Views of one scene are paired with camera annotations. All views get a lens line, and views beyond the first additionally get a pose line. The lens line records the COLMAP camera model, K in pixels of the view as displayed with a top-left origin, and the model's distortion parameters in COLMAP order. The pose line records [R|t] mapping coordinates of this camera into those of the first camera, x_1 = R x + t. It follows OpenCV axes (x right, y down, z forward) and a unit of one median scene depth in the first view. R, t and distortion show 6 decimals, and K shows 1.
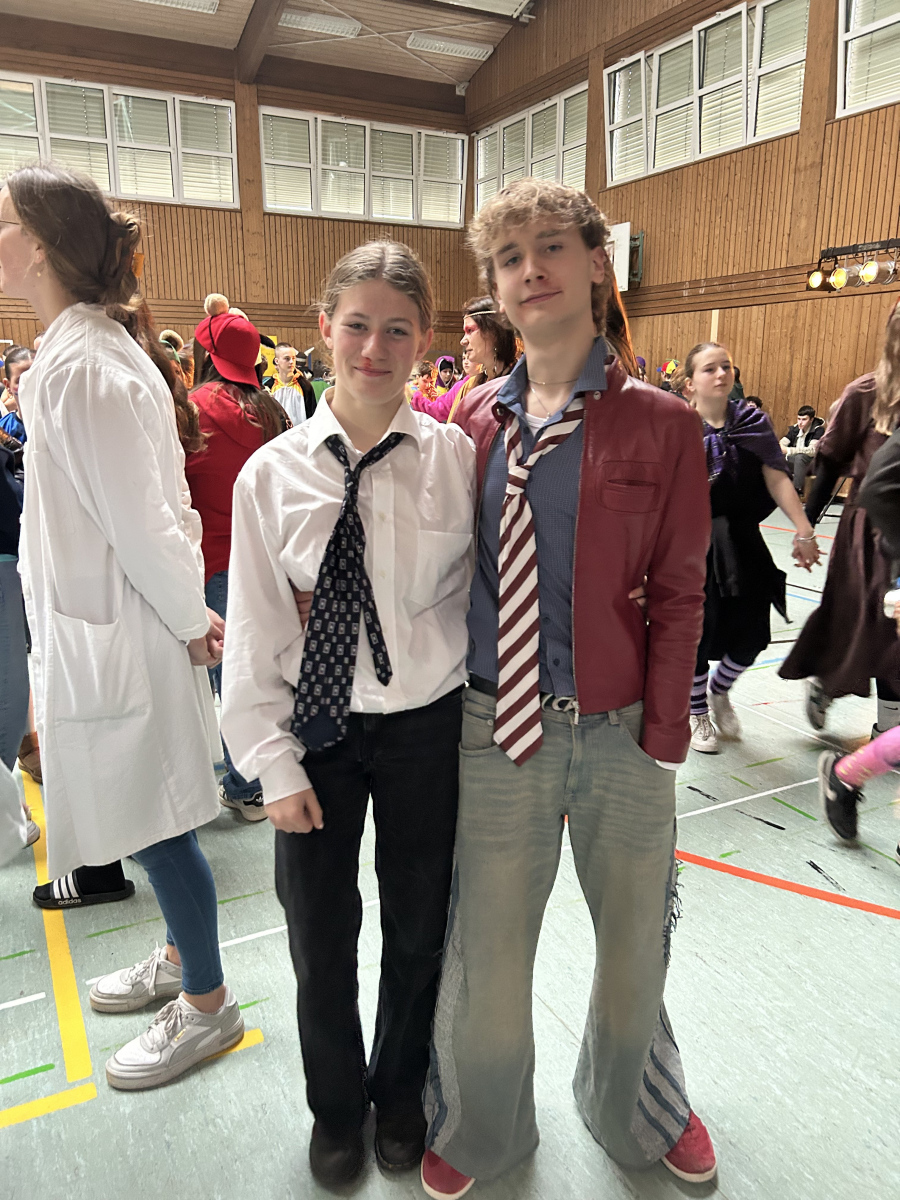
lens RADIAL K [[899.2, 0, 451.5], [0, 899.2, 616.5], [0, 0, 1]] dist [0.013293, -0.013992]
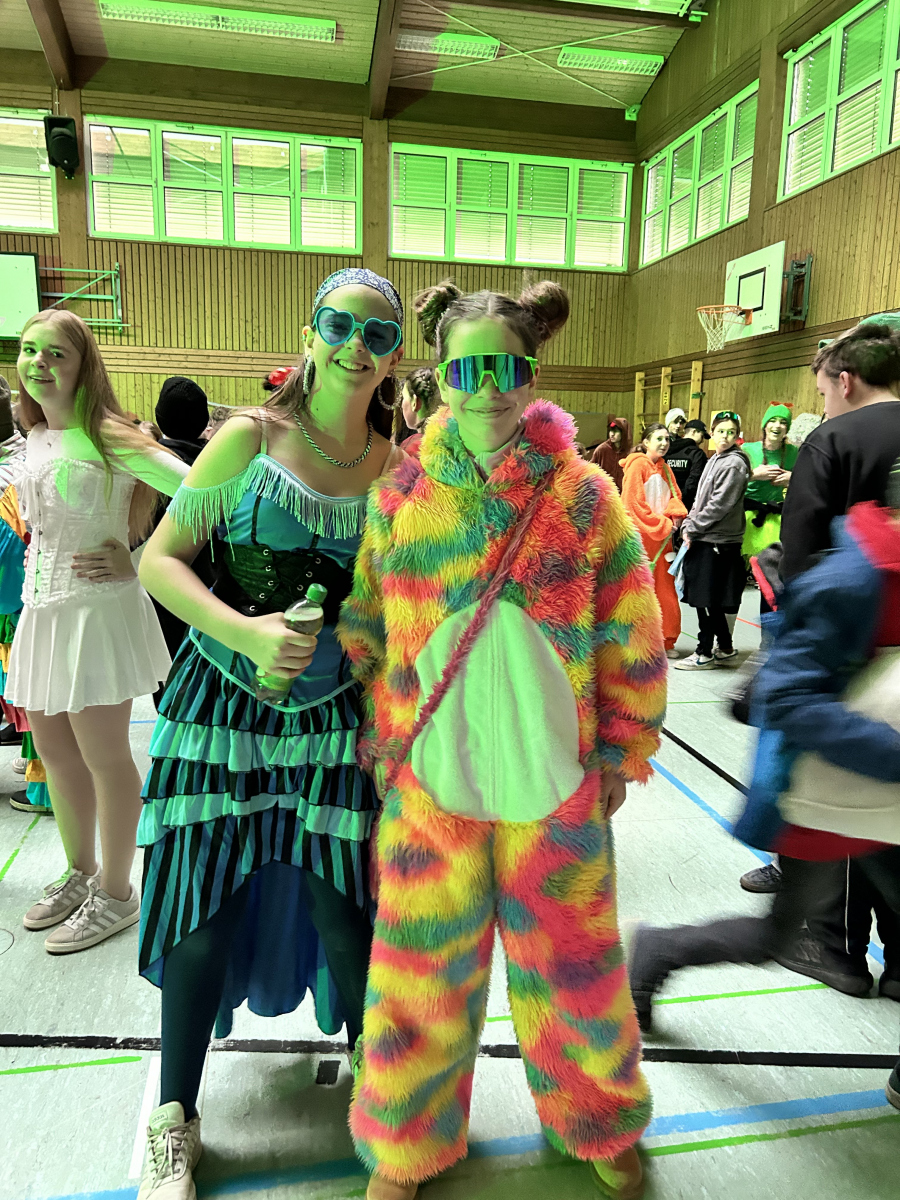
lens RADIAL K [[899.2, 0, 451.5], [0, 899.2, 616.5], [0, 0, 1]] dist [0.013293, -0.013992]
pose [[0.957448, 0.076024, -0.278412, 0.150512], [-0.096354, 0.993533, -0.060062, -0.050787], [0.272046, 0.084332, 0.958582, 0.211686]]
